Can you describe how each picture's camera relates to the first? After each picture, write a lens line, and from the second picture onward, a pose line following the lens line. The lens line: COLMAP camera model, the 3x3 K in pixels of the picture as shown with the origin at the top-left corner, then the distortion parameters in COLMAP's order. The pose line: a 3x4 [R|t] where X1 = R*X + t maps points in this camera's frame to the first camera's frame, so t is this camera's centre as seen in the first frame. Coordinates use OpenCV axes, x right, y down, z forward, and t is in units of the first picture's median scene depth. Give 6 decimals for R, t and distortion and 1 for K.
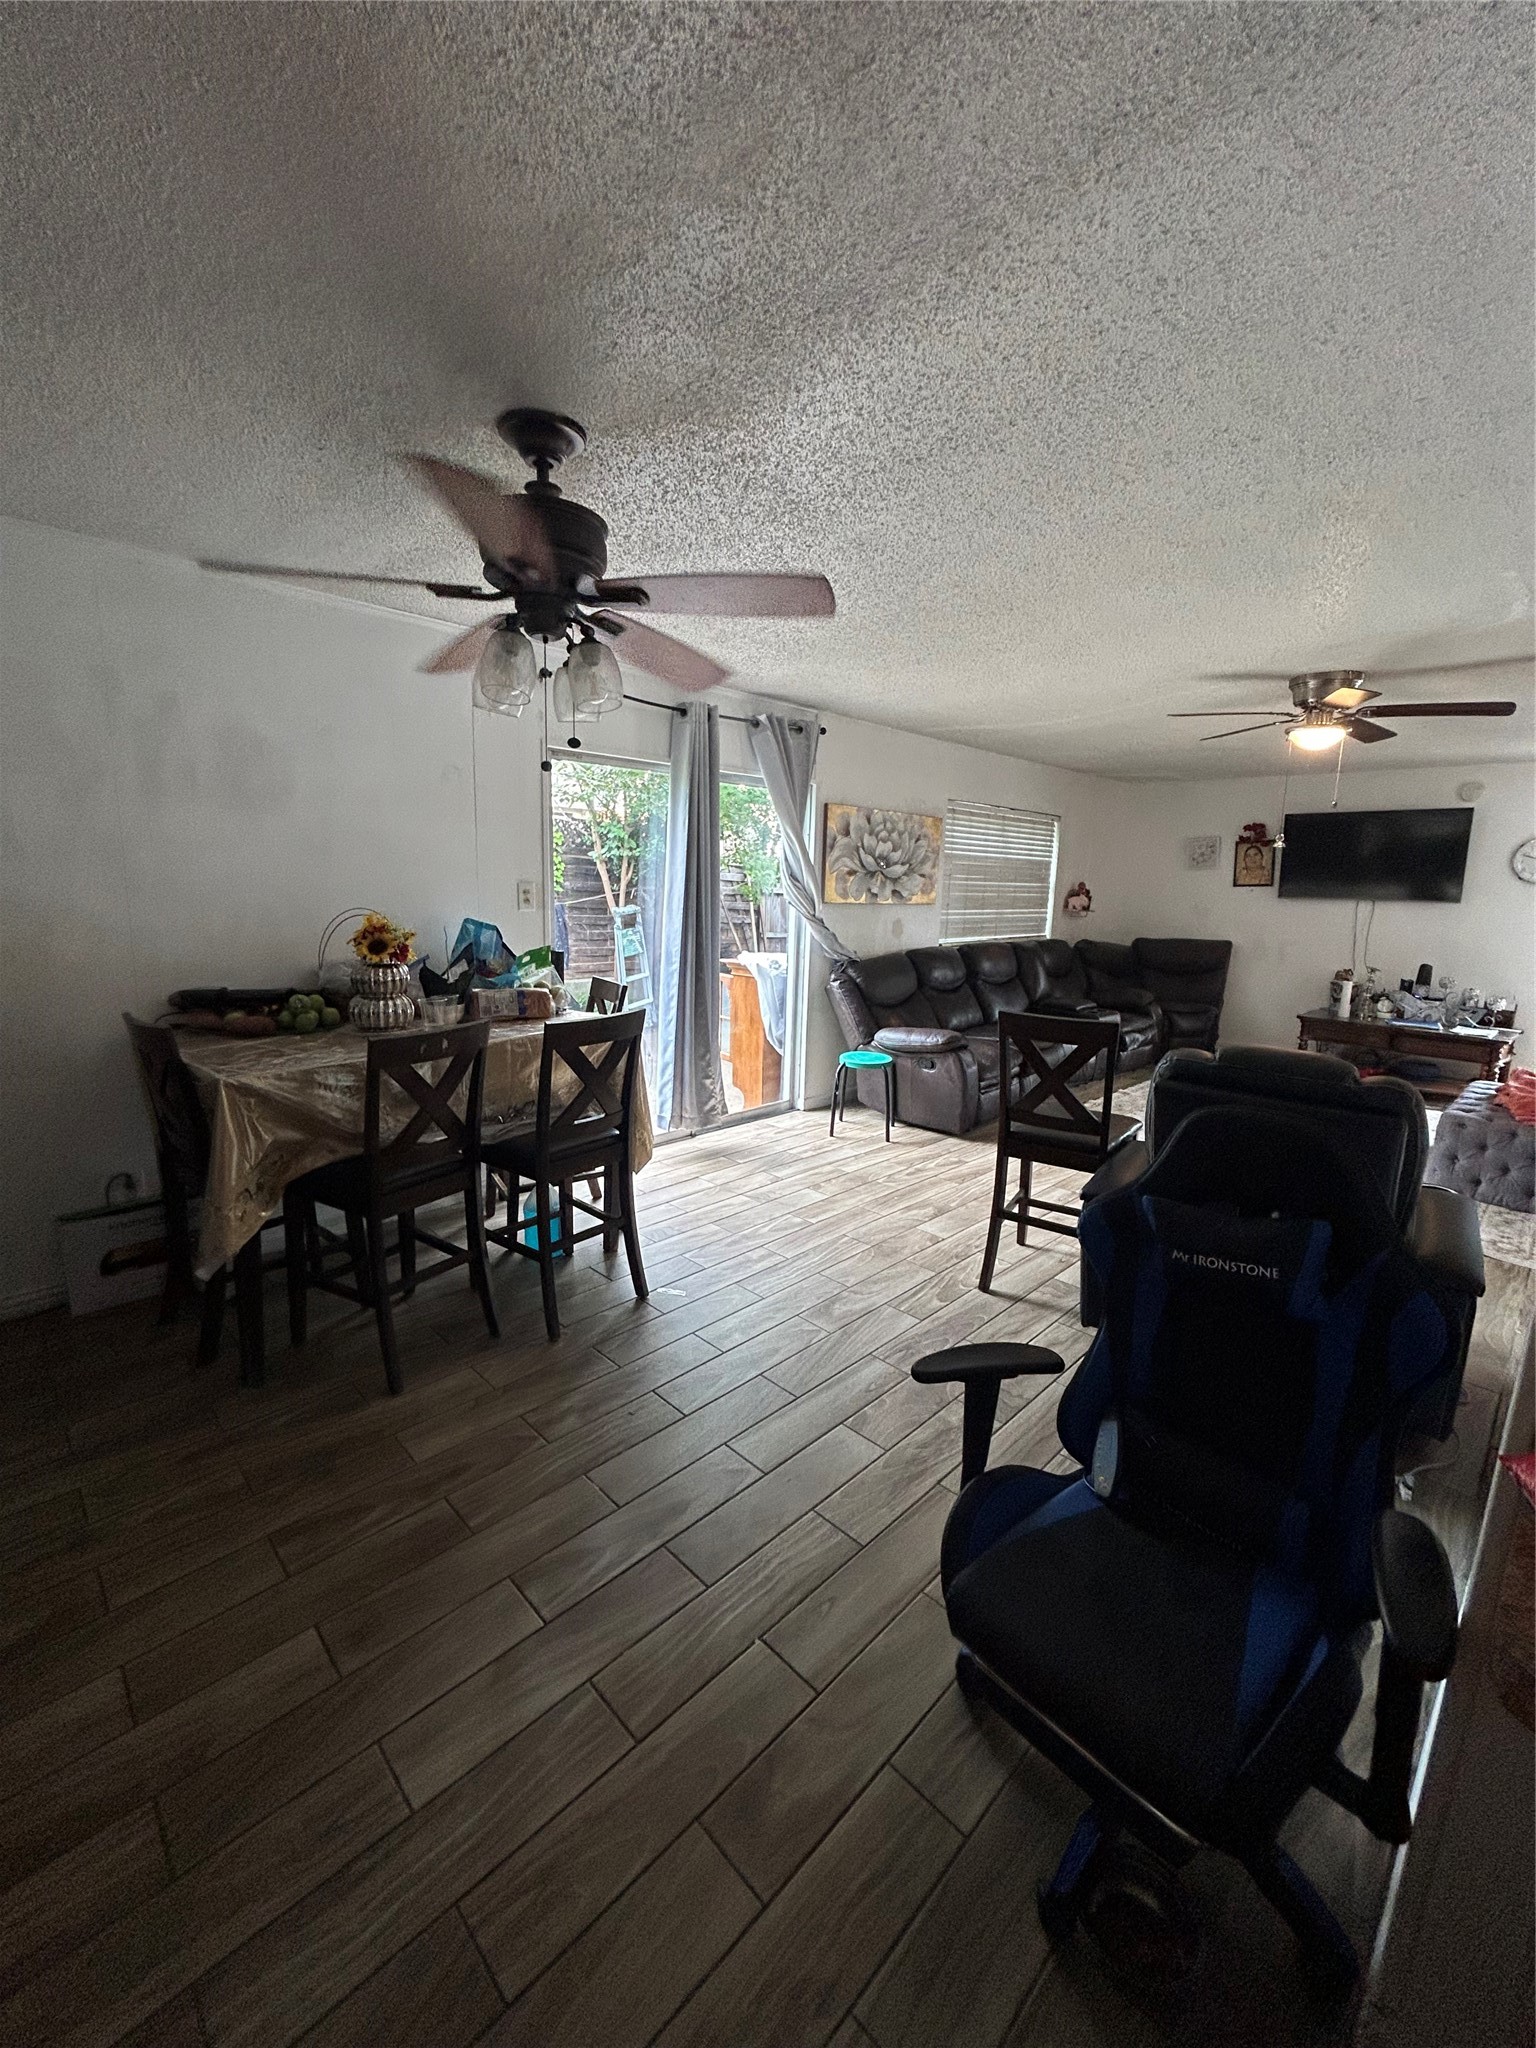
lens RADIAL K [[831.0, 0, 761.3], [0, 831.0, 1021.9], [0, 0, 1]] dist [-0.001058, -0.000443]
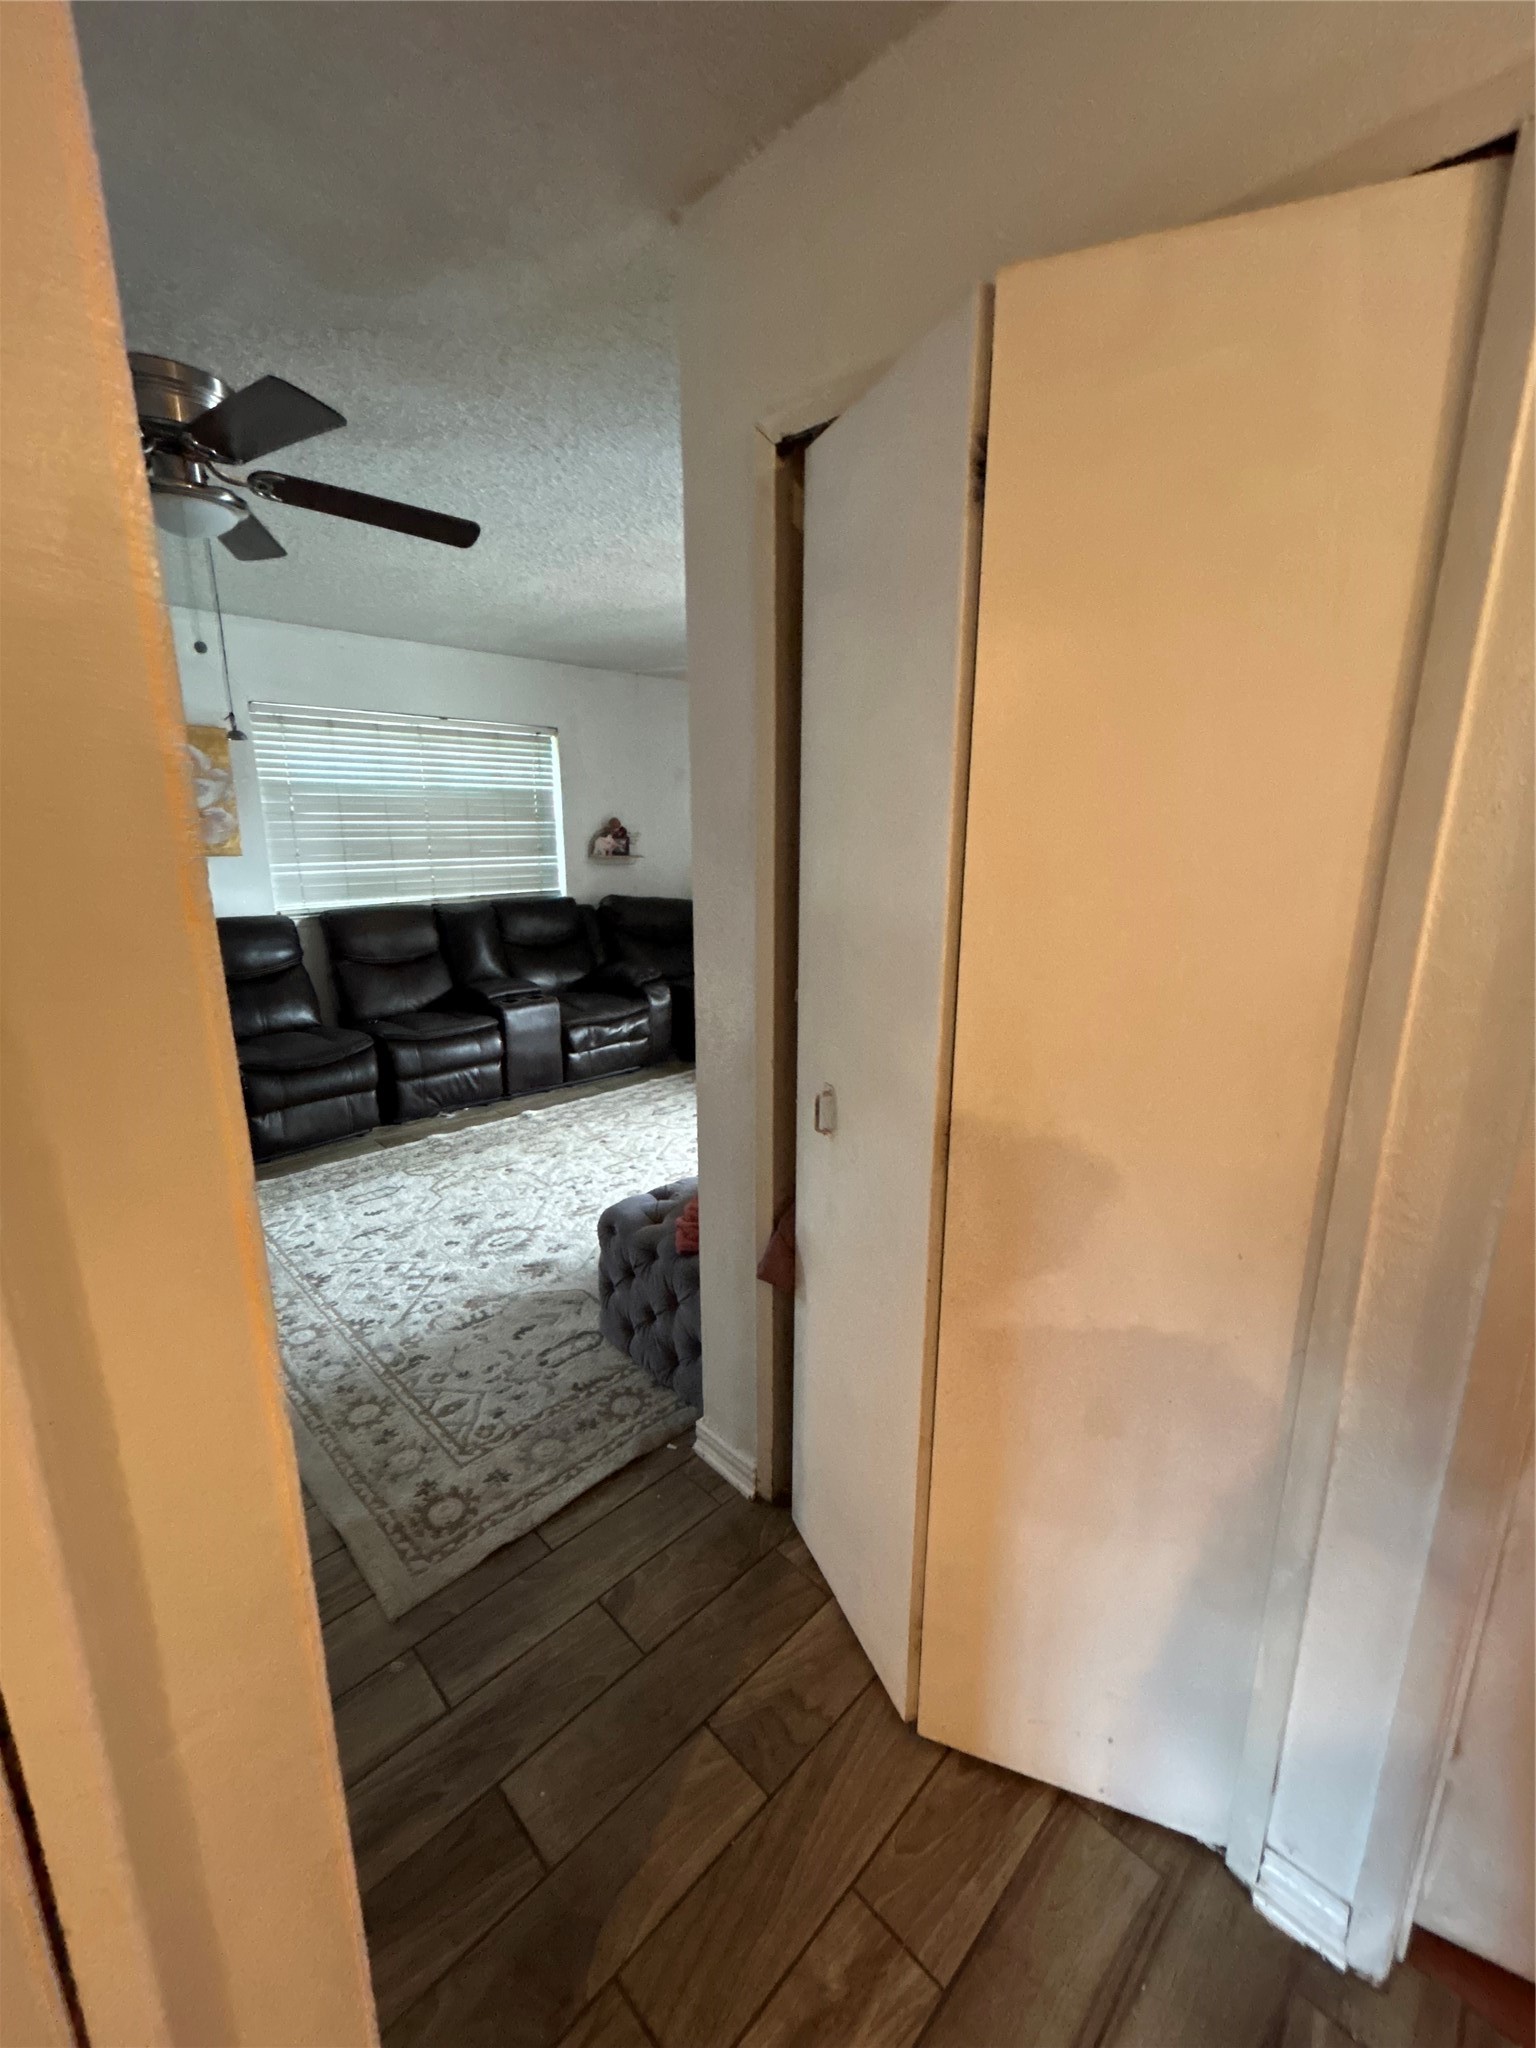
lens RADIAL K [[831.0, 0, 773.0], [0, 831.0, 1020.0], [0, 0, 1]] dist [-0.001058, -0.000443]
pose [[0.999660, -0.023135, 0.011998, 0.533927], [0.022253, 0.997360, 0.069120, -0.035240], [-0.013566, -0.068829, 0.997536, 0.237381]]
